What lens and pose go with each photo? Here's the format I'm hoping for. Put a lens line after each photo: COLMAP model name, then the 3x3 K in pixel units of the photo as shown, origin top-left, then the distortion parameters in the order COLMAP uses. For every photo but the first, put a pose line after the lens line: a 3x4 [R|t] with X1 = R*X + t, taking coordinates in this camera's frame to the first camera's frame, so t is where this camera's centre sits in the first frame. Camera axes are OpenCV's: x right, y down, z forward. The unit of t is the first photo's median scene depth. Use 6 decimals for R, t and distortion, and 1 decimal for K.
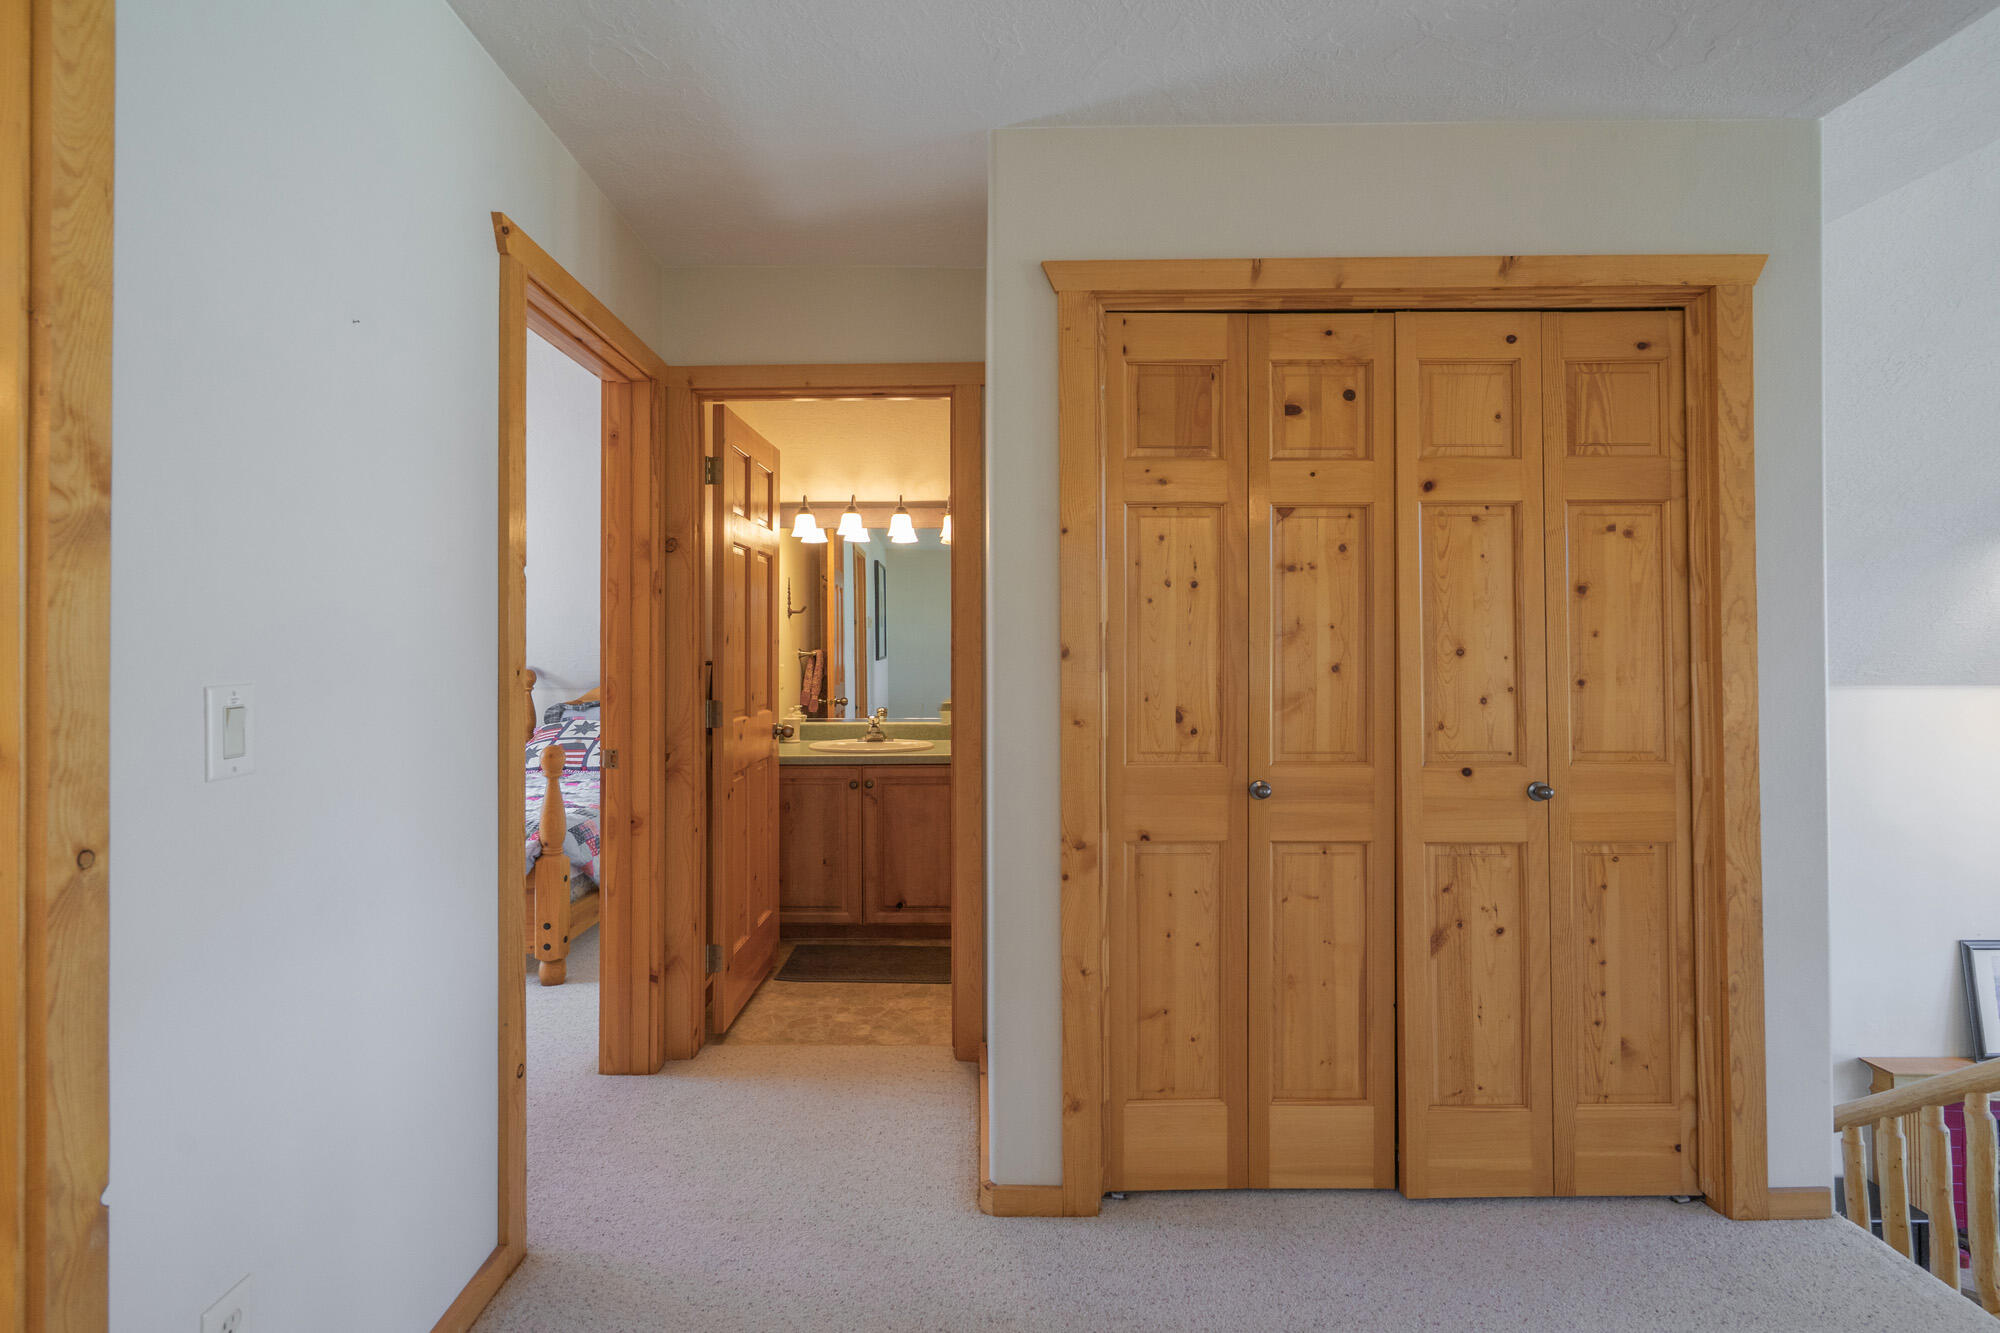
lens RADIAL K [[909.1, 0, 1053.8], [0, 909.1, 636.3], [0, 0, 1]] dist [-0.001740, 0.001350]
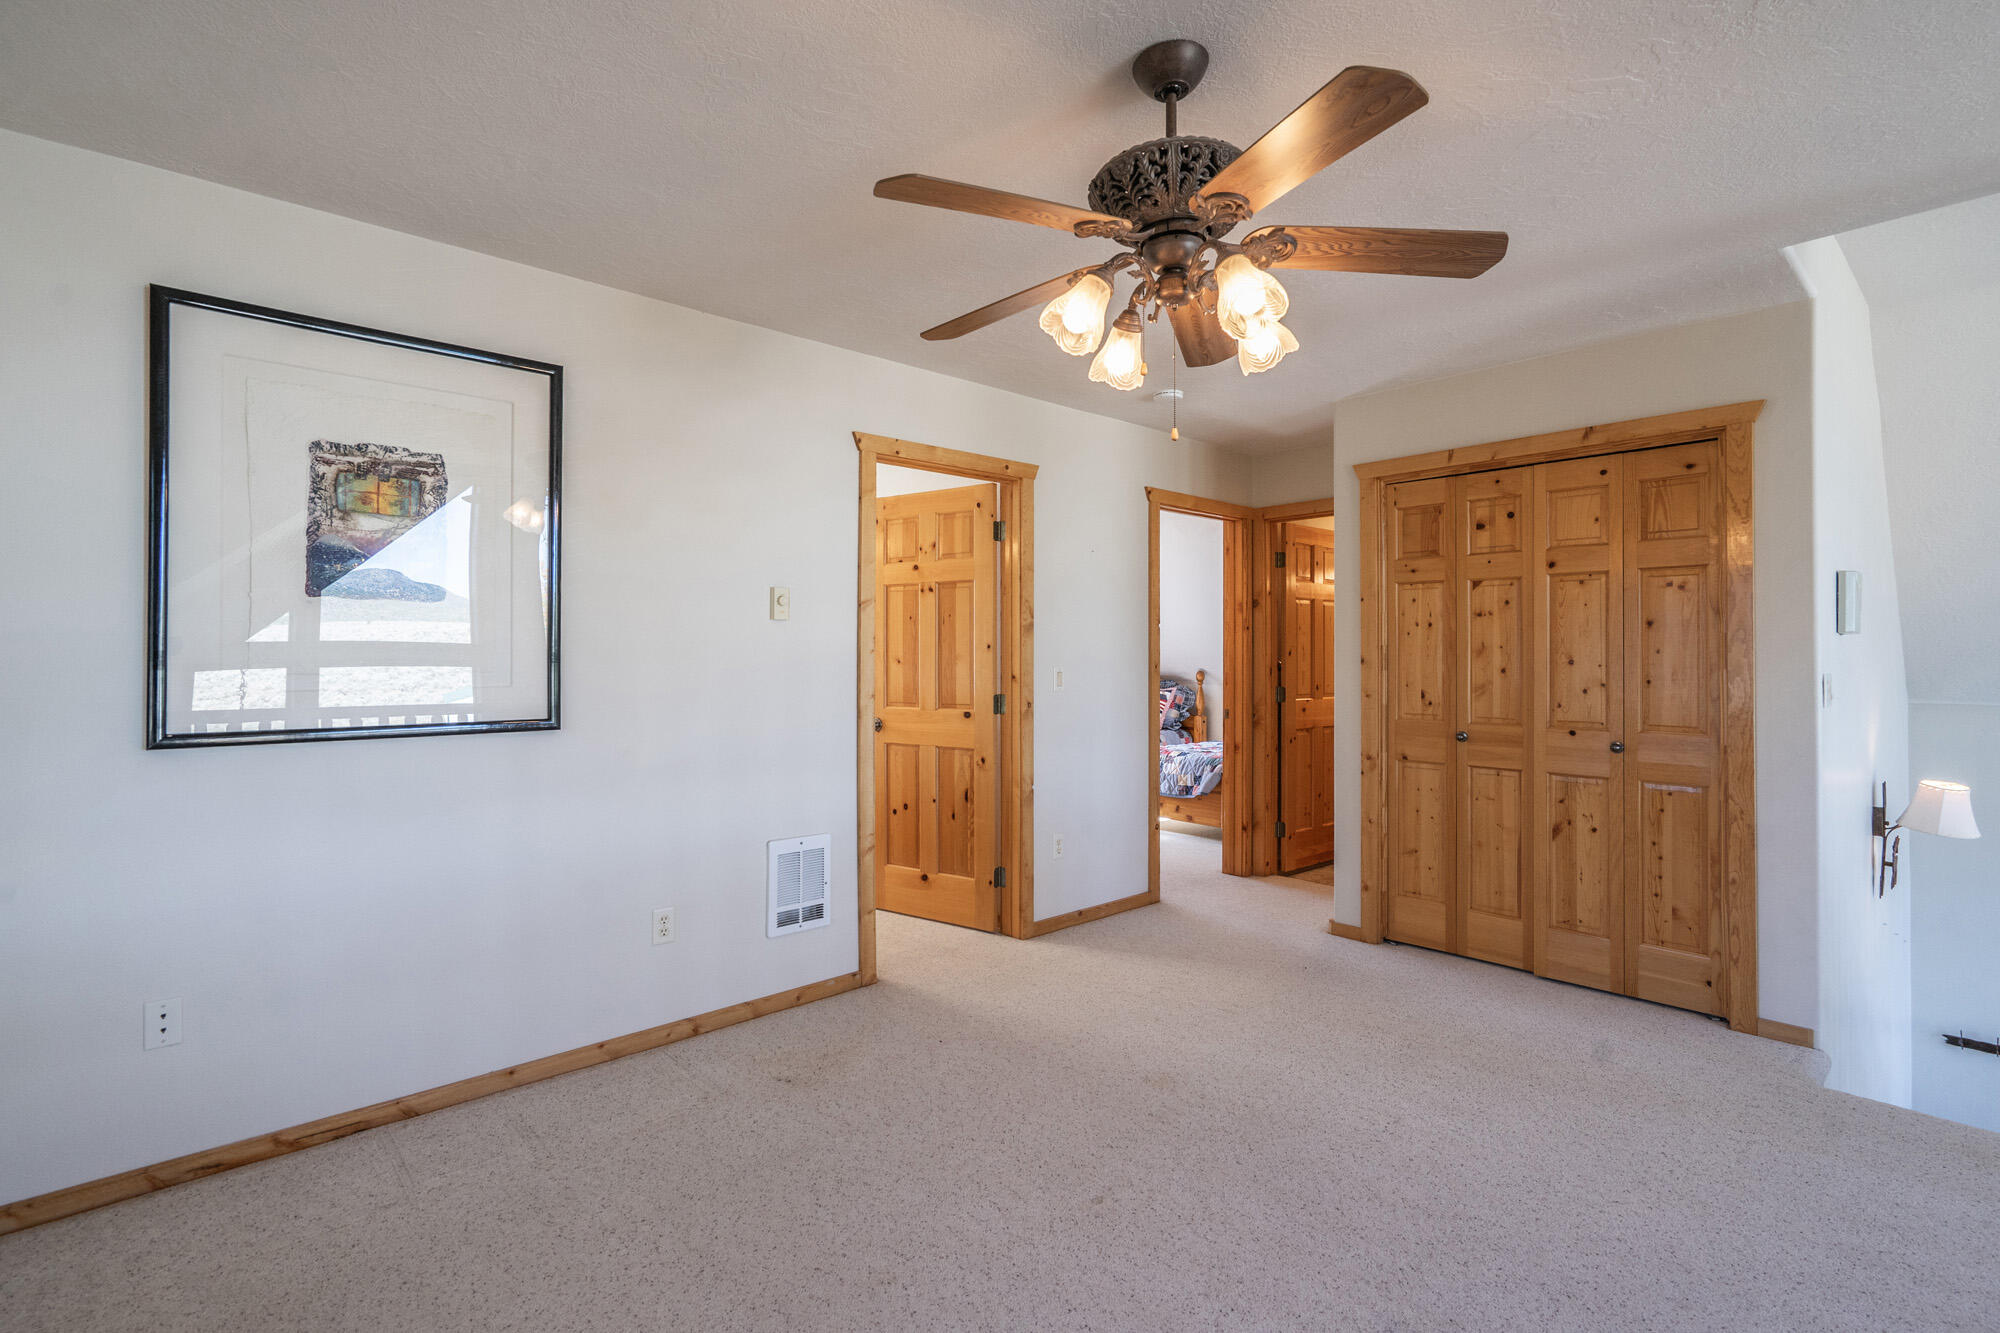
lens RADIAL K [[909.1, 0, 1012.1], [0, 909.1, 649.2], [0, 0, 1]] dist [-0.001740, 0.001350]
pose [[0.621397, -0.001868, -0.783494, 1.100090], [0.001867, 0.999998, -0.000903, -0.006644], [0.783494, -0.000902, 0.621399, -0.843327]]
